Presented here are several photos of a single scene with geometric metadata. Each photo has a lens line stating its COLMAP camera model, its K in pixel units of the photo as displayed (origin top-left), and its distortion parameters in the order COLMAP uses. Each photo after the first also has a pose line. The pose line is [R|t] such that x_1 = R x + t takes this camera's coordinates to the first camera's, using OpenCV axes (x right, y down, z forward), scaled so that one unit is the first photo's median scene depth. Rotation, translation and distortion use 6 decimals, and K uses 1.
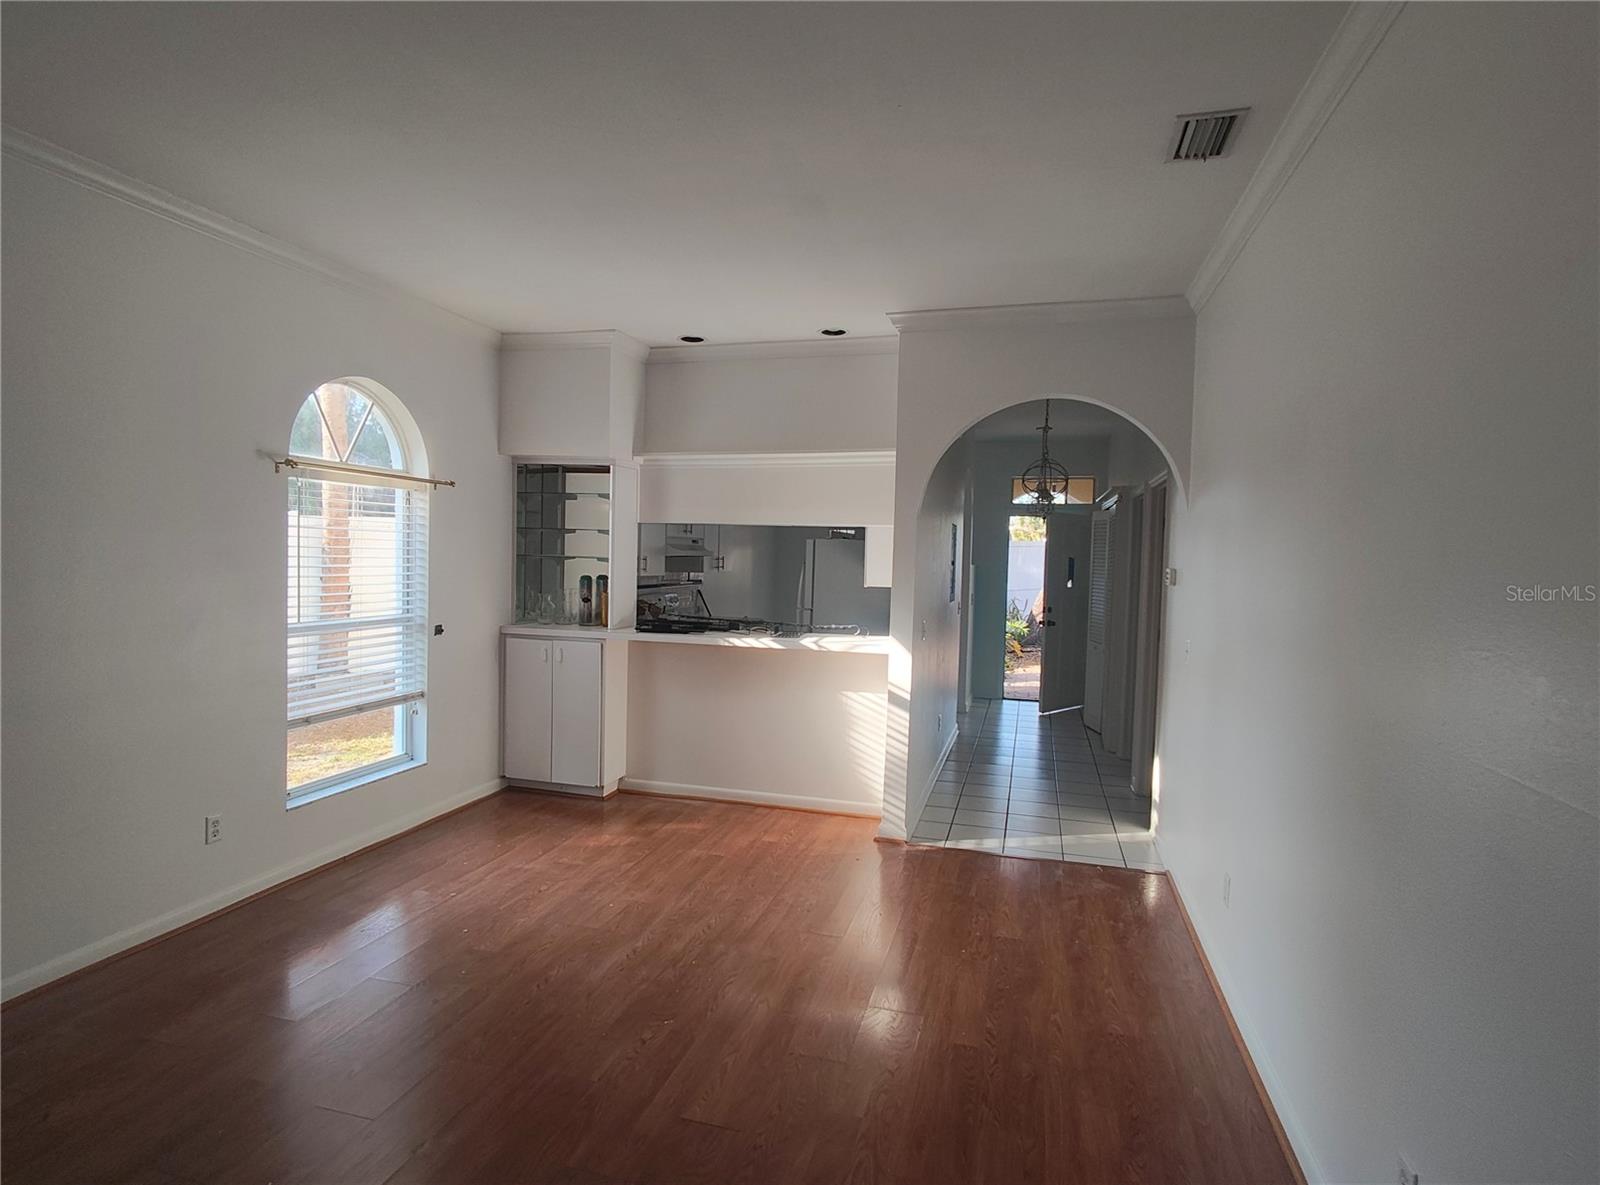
lens RADIAL K [[857.0, 0, 800.0], [0, 857.0, 592.5], [0, 0, 1]] dist [-0.001782, -0.000240]
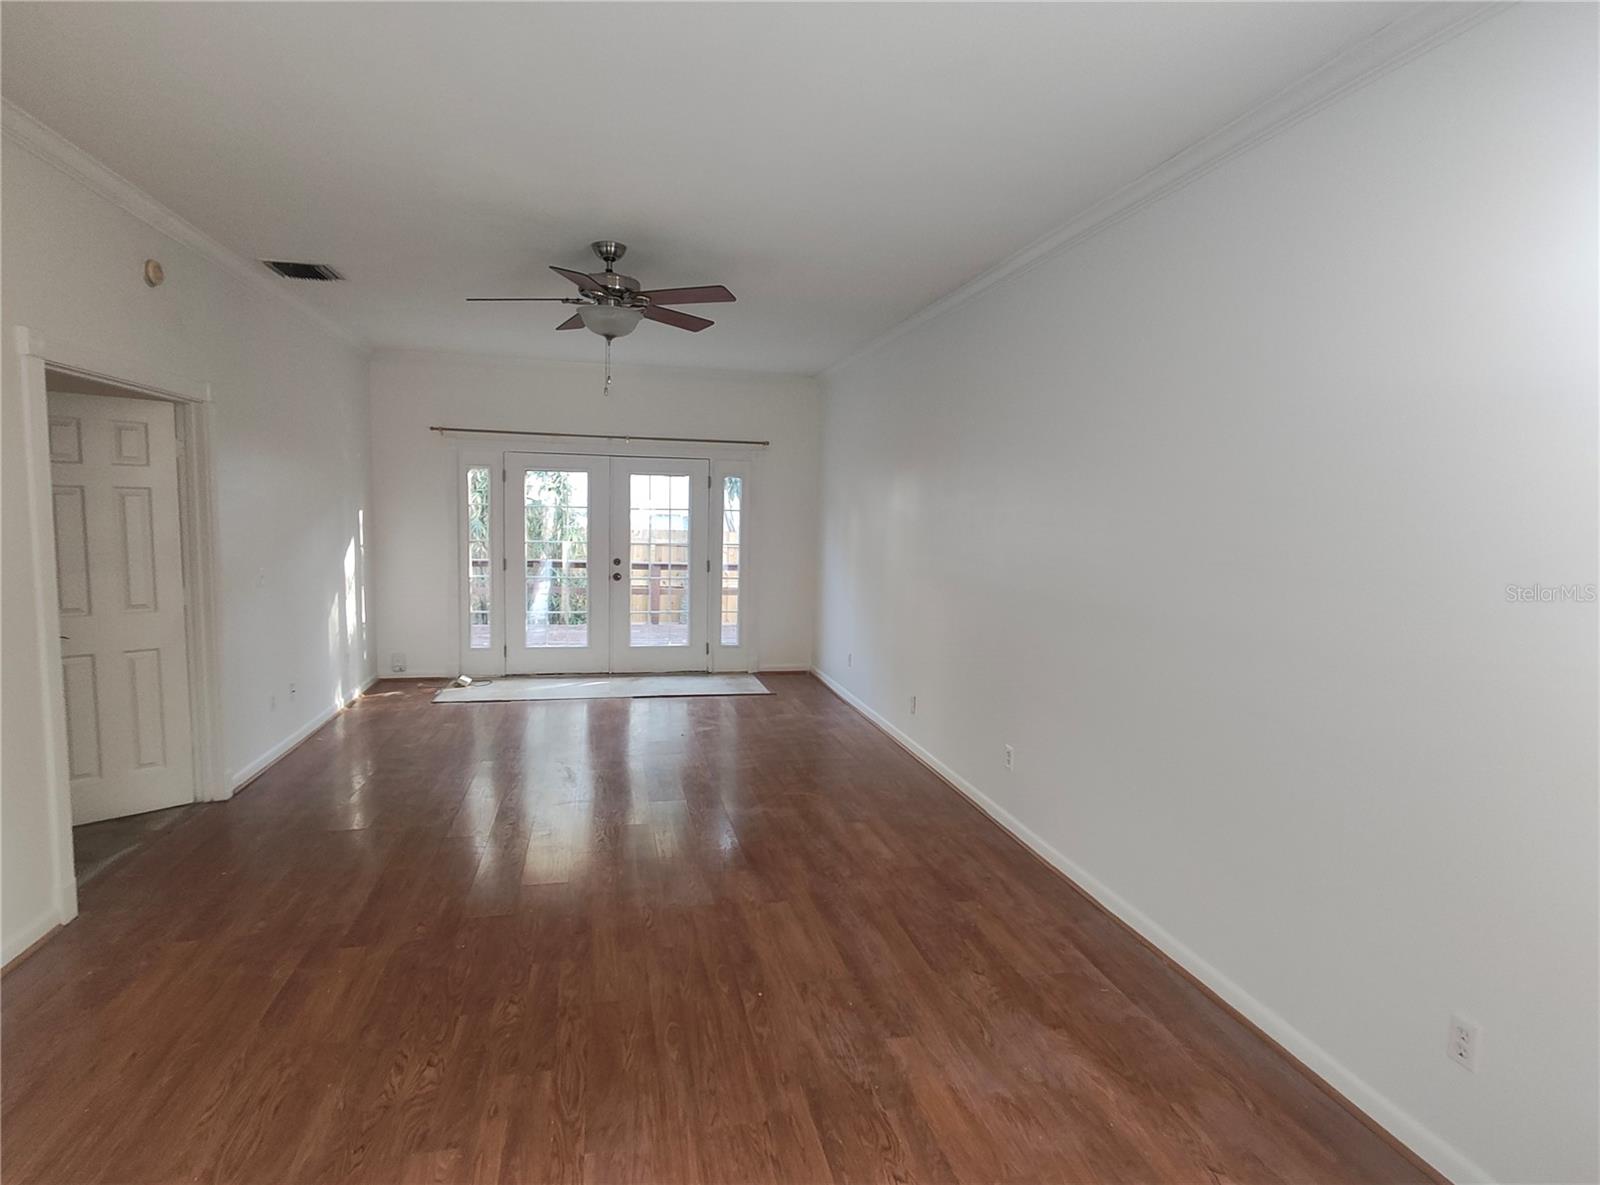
lens RADIAL K [[857.0, 0, 800.0], [0, 857.0, 592.5], [0, 0, 1]] dist [-0.001782, -0.000240]
pose [[-0.879639, 0.000162, -0.475642, -0.026851], [-0.068482, 0.989538, 0.126986, -0.093987], [0.470686, 0.144275, -0.870425, 1.805486]]
